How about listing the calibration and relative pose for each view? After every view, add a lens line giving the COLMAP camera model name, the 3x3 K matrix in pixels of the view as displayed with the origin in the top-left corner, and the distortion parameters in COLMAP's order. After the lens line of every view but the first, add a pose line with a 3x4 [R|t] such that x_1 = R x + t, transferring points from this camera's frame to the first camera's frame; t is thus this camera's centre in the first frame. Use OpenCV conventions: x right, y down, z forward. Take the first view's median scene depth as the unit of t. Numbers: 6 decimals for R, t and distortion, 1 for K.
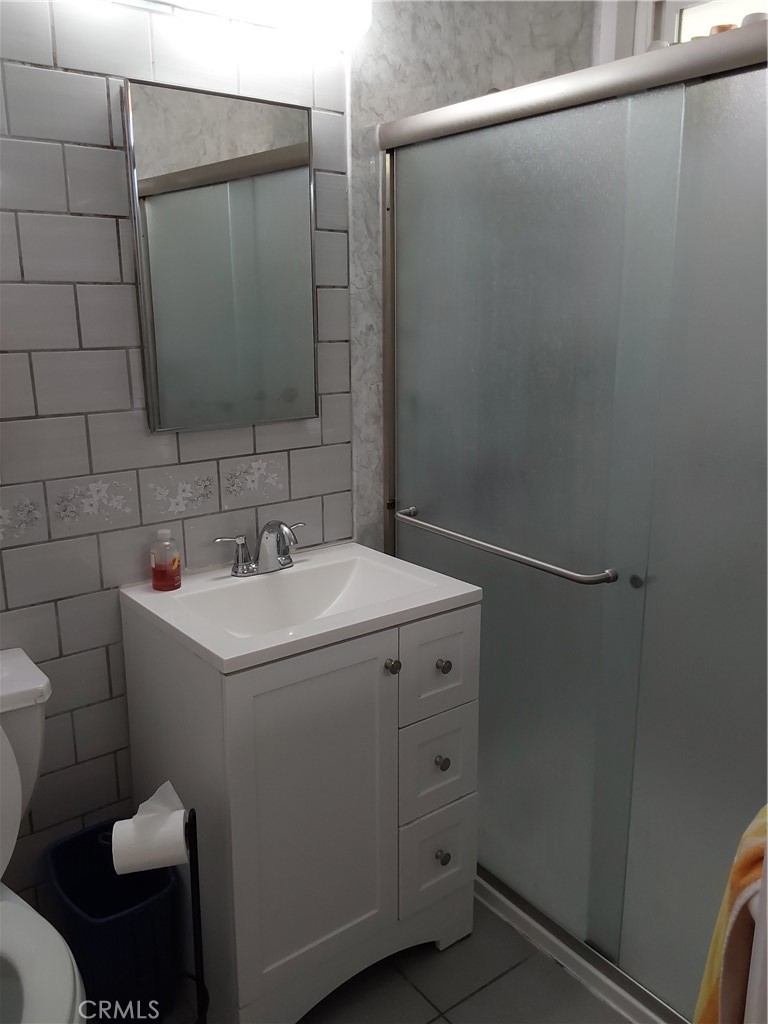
lens RADIAL K [[833.4, 0, 393.4], [0, 833.4, 507.1], [0, 0, 1]] dist [0.111592, -0.170954]
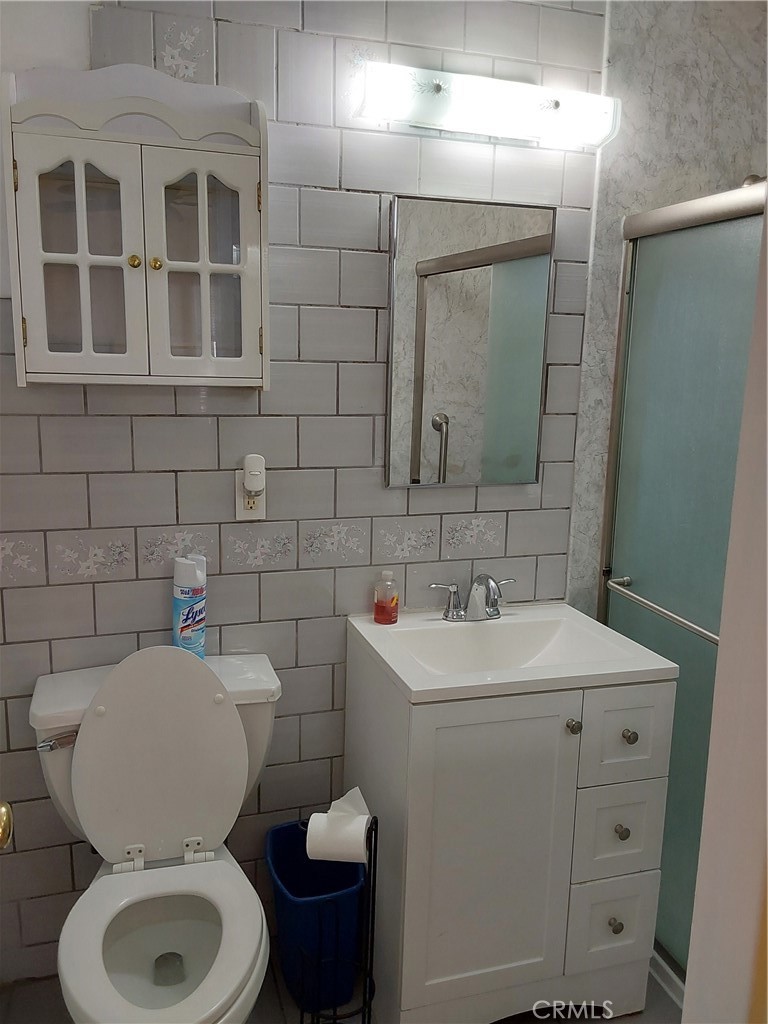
lens RADIAL K [[833.4, 0, 379.5], [0, 833.4, 507.6], [0, 0, 1]] dist [0.111592, -0.170954]
pose [[0.936186, 0.088809, -0.340100, 0.096483], [-0.107519, 0.993532, -0.036526, -0.016230], [0.334656, 0.070762, 0.939680, -0.087237]]
